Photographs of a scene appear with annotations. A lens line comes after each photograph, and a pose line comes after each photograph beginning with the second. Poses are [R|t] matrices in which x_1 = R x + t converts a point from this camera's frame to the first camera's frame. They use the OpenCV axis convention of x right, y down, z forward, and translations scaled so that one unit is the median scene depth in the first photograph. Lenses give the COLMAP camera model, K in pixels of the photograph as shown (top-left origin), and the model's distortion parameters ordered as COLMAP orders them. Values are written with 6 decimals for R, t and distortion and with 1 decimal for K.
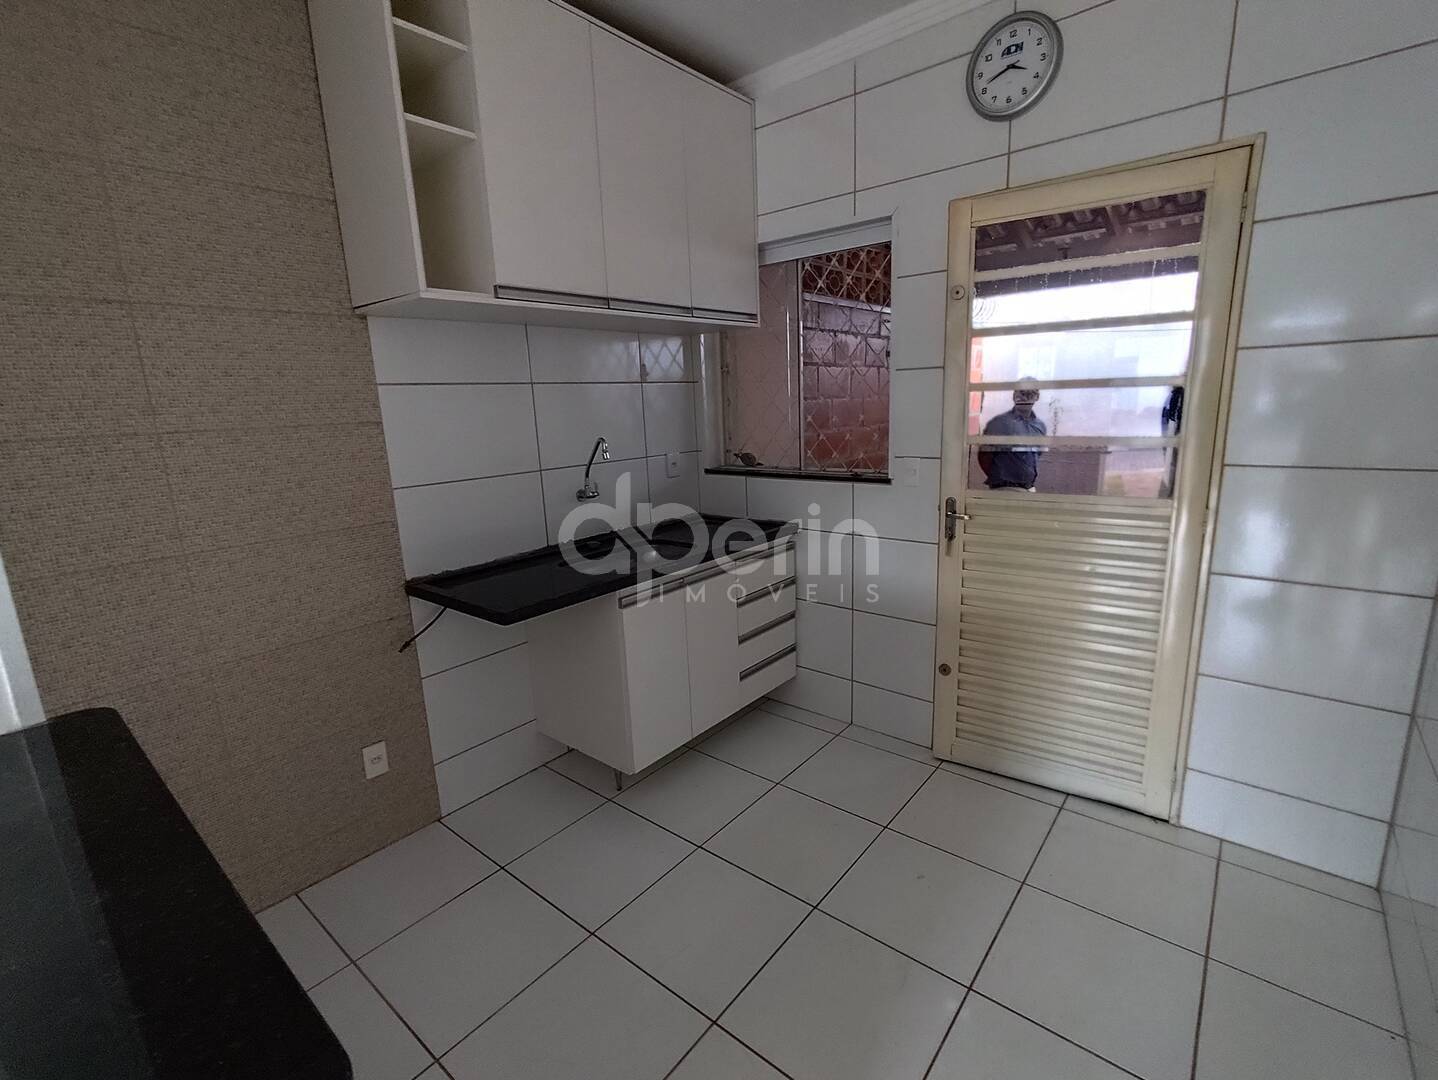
lens RADIAL K [[661.6, 0, 740.9], [0, 661.6, 541.0], [0, 0, 1]] dist [-0.004386, 0.007366]
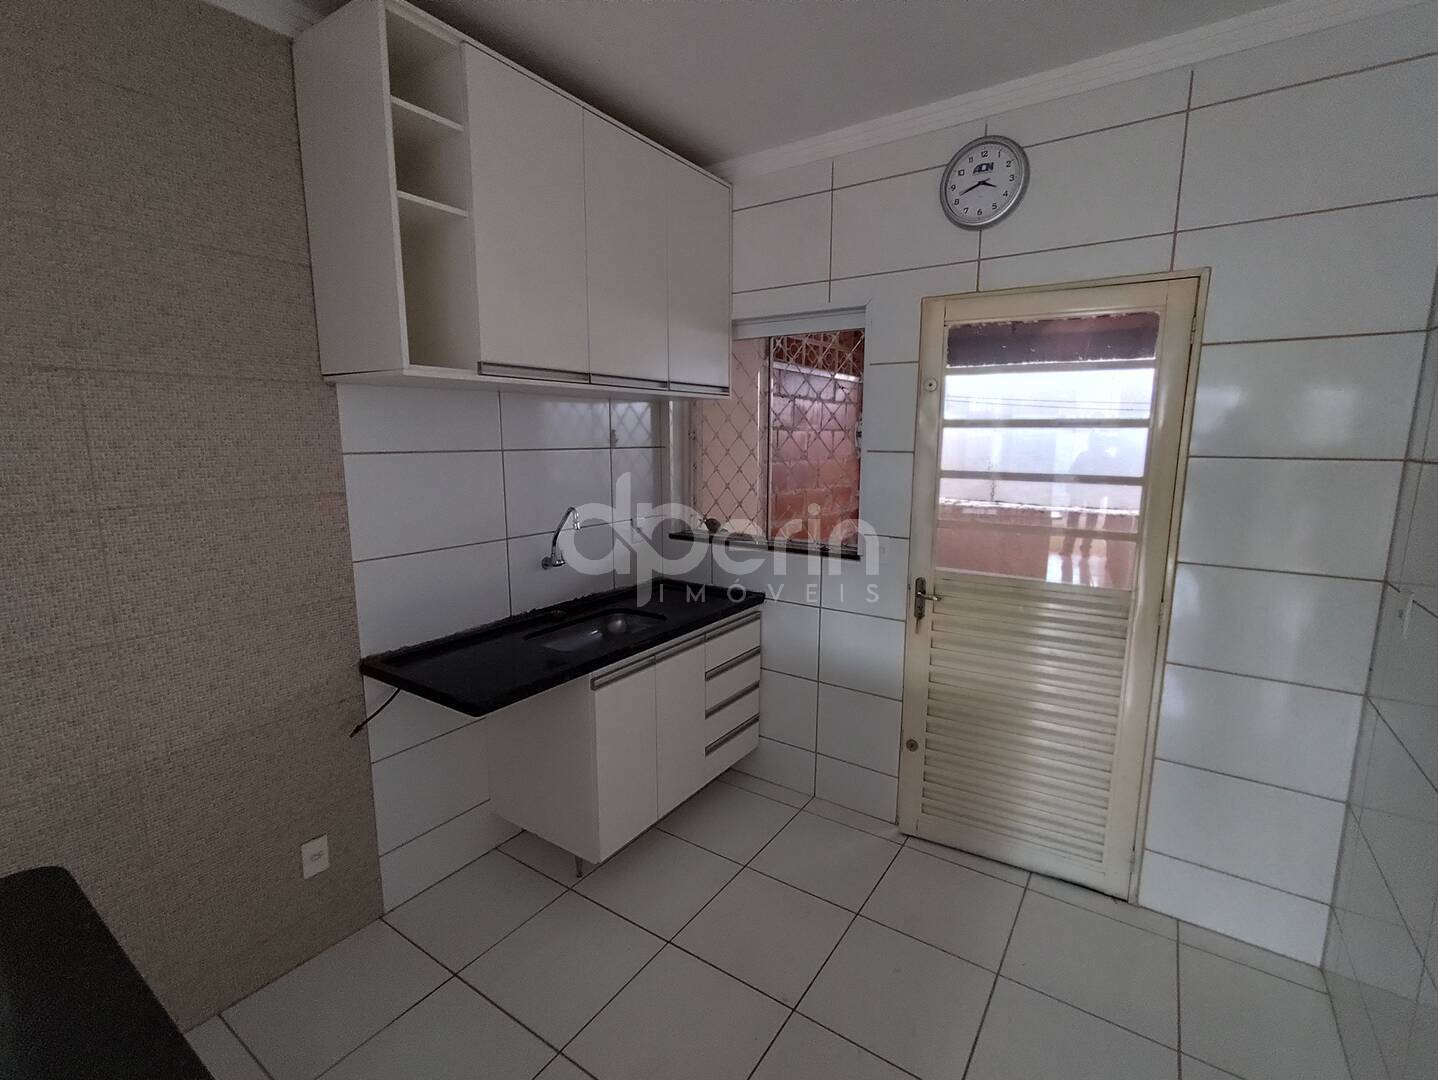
lens RADIAL K [[661.6, 0, 740.9], [0, 661.6, 541.0], [0, 0, 1]] dist [-0.004386, 0.007366]
pose [[0.994782, 0.024627, 0.099005, -0.066866], [-0.019066, 0.998208, -0.056725, -0.063861], [-0.100225, 0.054542, 0.993469, 0.005650]]
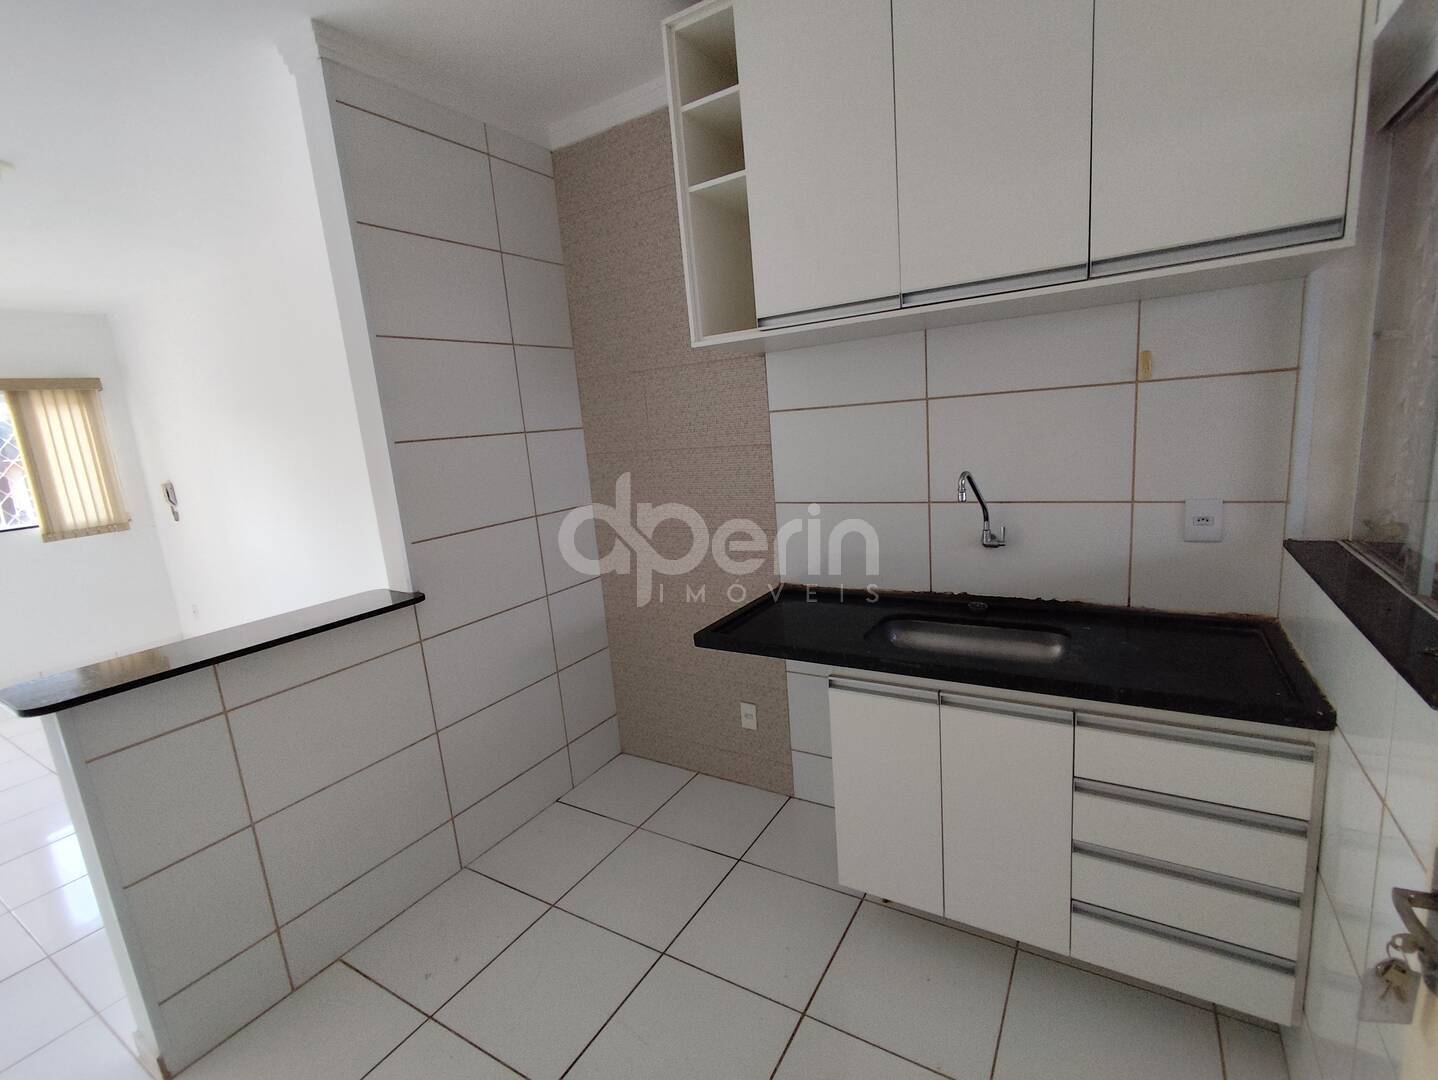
lens RADIAL K [[661.6, 0, 740.9], [0, 661.6, 541.0], [0, 0, 1]] dist [-0.004386, 0.007366]
pose [[0.140939, 0.207621, -0.968003, 0.558806], [-0.139834, 0.972135, 0.188147, -0.211825], [0.980093, 0.108842, 0.166045, 0.730030]]
